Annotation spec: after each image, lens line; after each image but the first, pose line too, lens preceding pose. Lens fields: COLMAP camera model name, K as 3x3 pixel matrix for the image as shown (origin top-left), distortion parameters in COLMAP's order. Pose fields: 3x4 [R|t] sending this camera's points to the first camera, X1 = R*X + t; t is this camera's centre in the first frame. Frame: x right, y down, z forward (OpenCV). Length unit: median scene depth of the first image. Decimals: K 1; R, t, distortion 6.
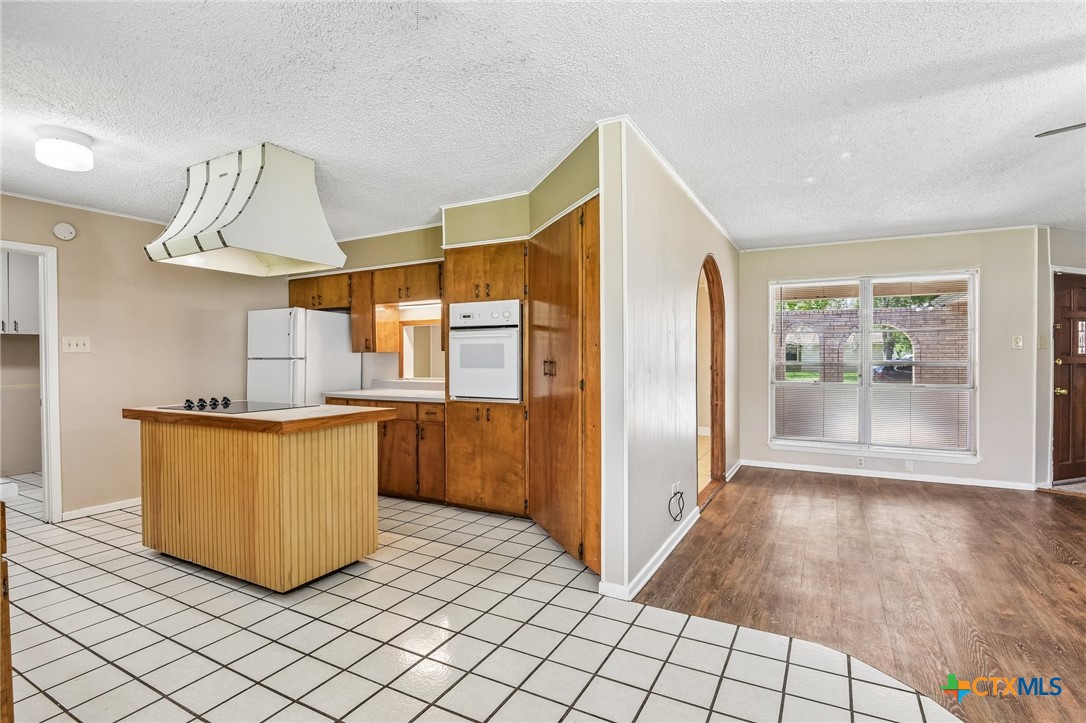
lens RADIAL K [[511.8, 0, 546.4], [0, 511.8, 360.3], [0, 0, 1]] dist [-0.000537, -0.010164]
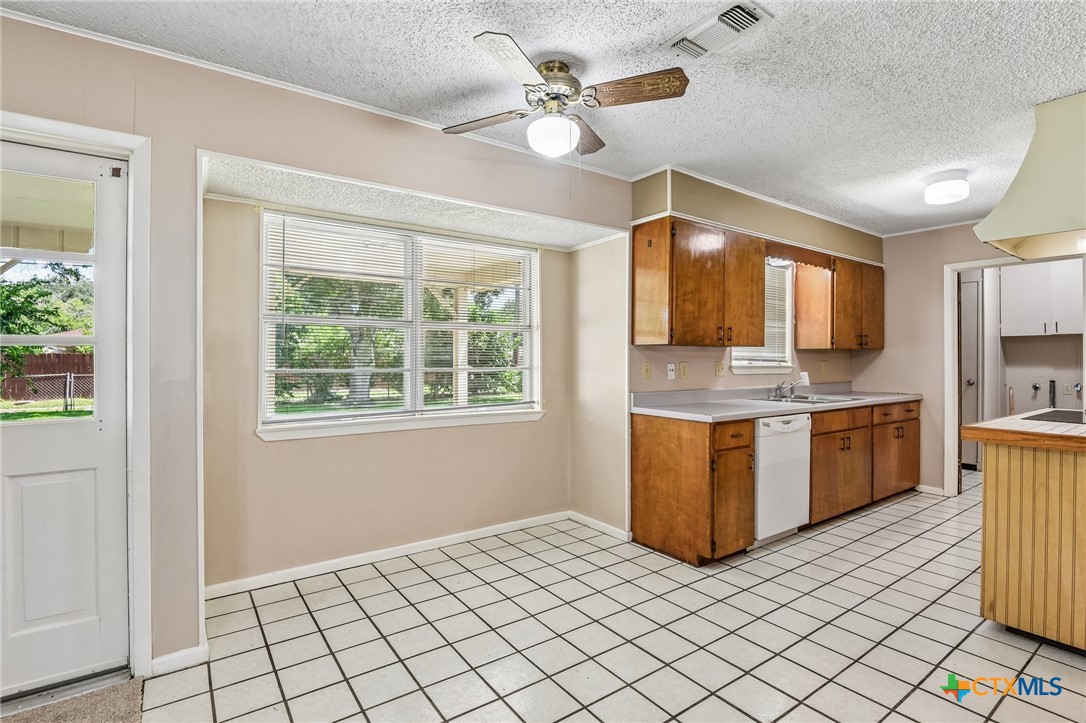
lens RADIAL K [[503.3, 0, 534.9], [0, 503.3, 355.6], [0, 0, 1]] dist [0.000095, -0.008761]
pose [[-0.441075, 0.000748, -0.897470, 0.357616], [-0.005202, 0.999981, 0.003390, -0.004676], [0.897455, 0.006164, -0.441063, 0.383886]]
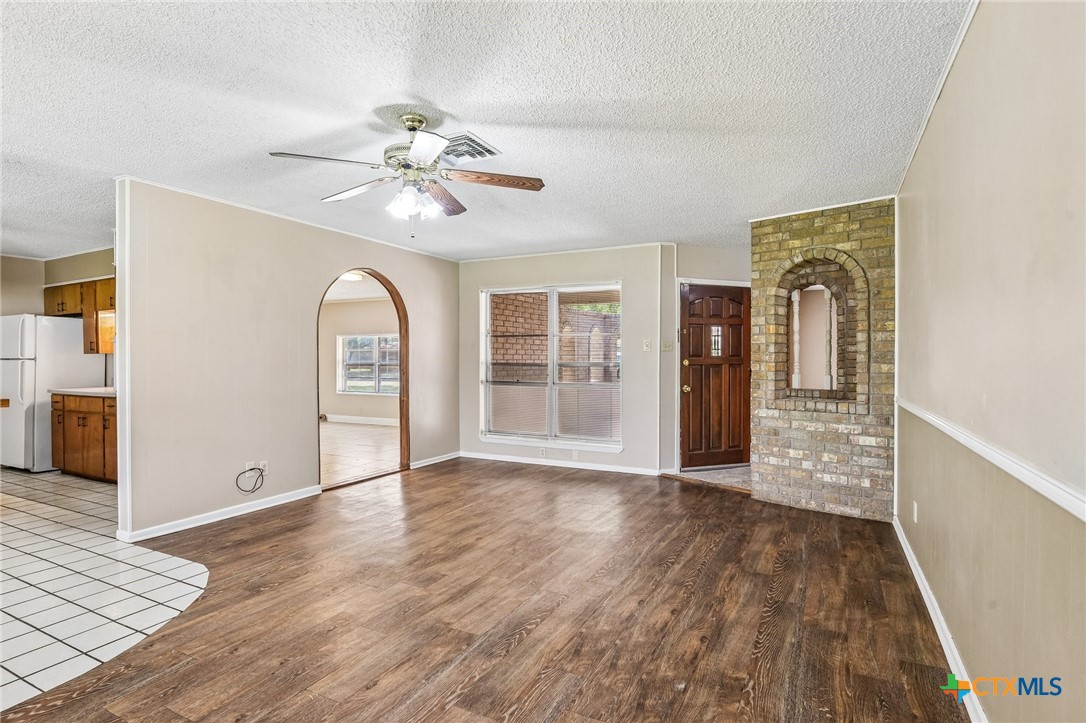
lens RADIAL K [[548.4, 0, 529.1], [0, 548.4, 362.6], [0, 0, 1]] dist [-0.020090, 0.000090]
pose [[0.999864, 0.001429, 0.016431, 0.651282], [-0.001399, 0.999997, -0.001826, 0.005445], [-0.016434, 0.001803, 0.999863, -0.225150]]
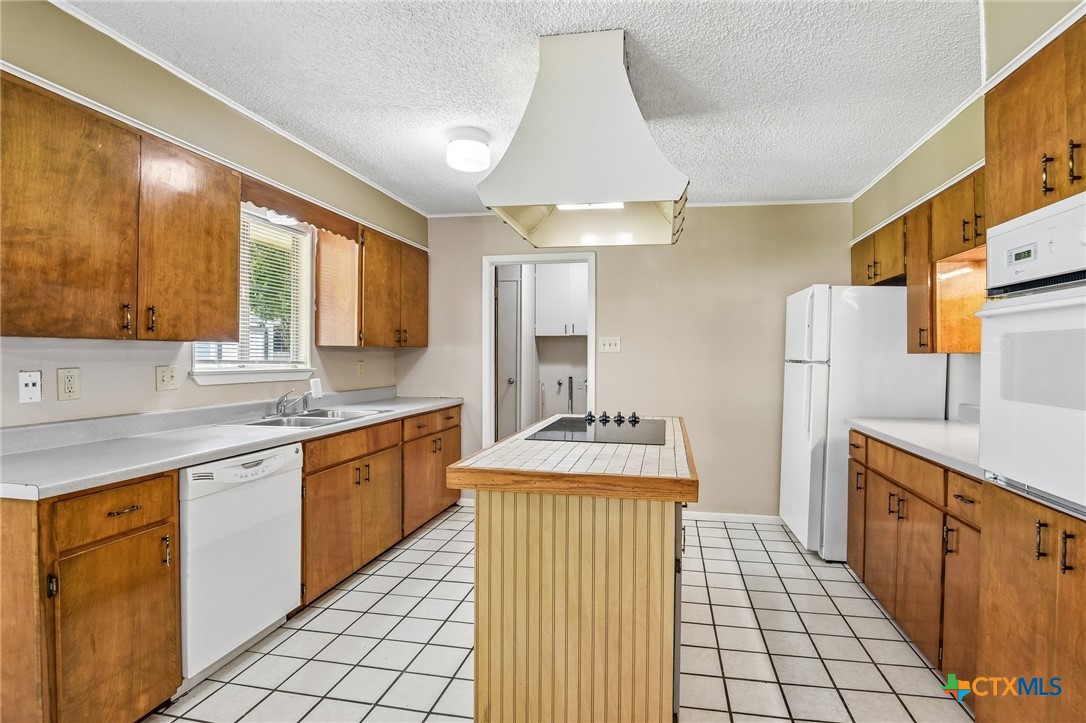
lens RADIAL K [[558.6, 0, 566.3], [0, 558.6, 358.8], [0, 0, 1]] dist [-0.003941, -0.000788]
pose [[0.322860, 0.014014, -0.946343, 0.095137], [-0.012914, 0.999863, 0.010401, -0.011920], [0.946359, 0.008863, 0.322997, 0.500970]]
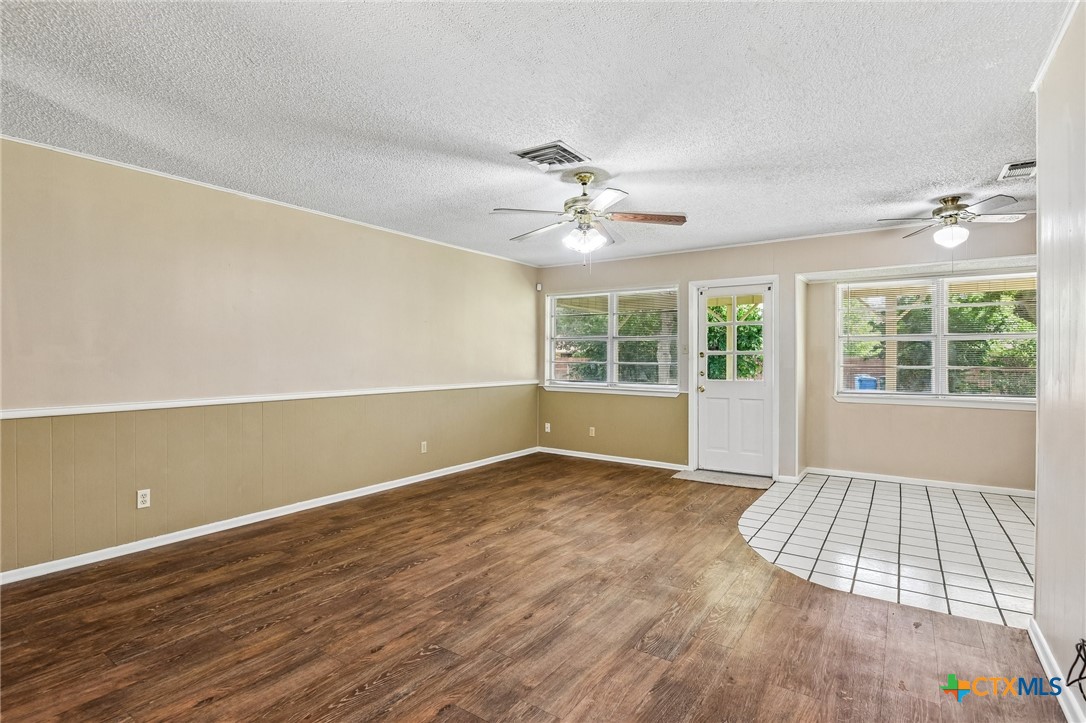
lens RADIAL K [[529.9, 0, 543.0], [0, 529.9, 361.5], [0, 0, 1]] dist [-0.051386, 0.000369]
pose [[-0.995346, 0.000255, 0.096368, 0.524804], [0.001728, 0.999883, 0.015197, -0.011427], [-0.096352, 0.015292, -0.995230, 1.094263]]
